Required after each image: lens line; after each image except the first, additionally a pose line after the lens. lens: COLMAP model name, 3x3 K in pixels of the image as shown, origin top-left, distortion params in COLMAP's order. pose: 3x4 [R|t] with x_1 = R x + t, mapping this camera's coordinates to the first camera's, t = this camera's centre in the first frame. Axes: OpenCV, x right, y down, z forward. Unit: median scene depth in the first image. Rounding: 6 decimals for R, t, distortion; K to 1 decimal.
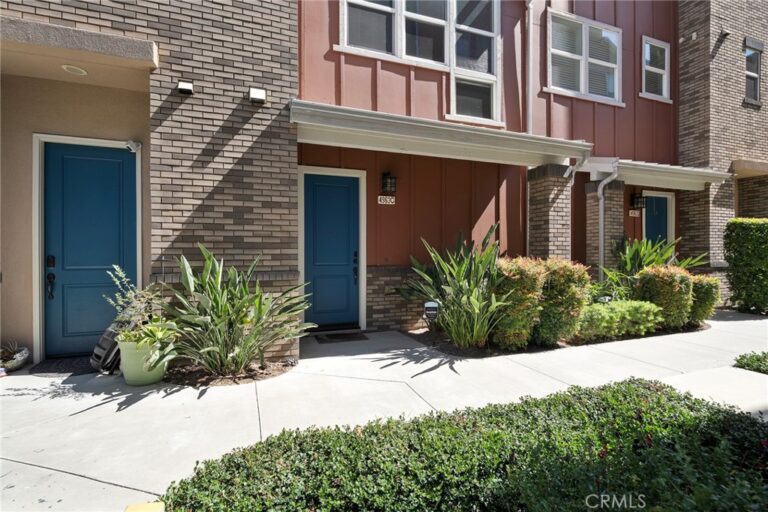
lens RADIAL K [[343.7, 0, 383.7], [0, 343.7, 256.9], [0, 0, 1]] dist [-0.003348, -0.001027]
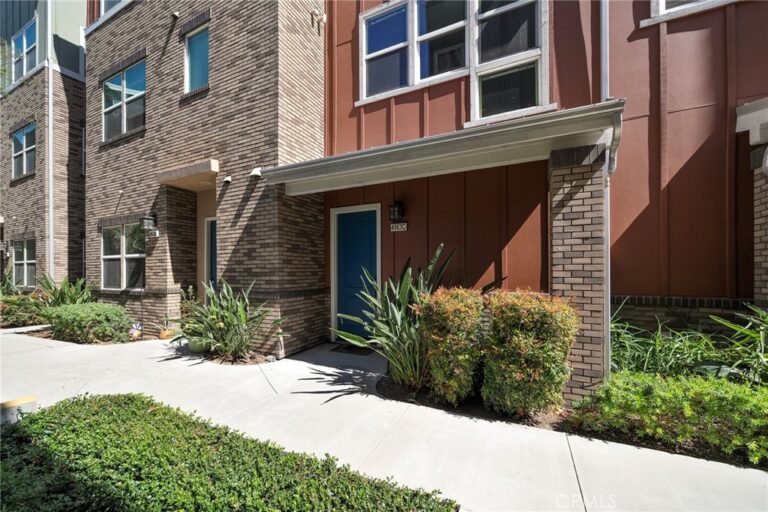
lens RADIAL K [[295.4, 0, 378.0], [0, 295.4, 269.1], [0, 0, 1]] dist [-0.005404, -0.000235]
pose [[0.710160, -0.005738, -0.704017, 0.619748], [-0.000064, 0.999966, -0.008215, -0.030855], [0.704041, 0.005879, 0.710135, 0.326864]]
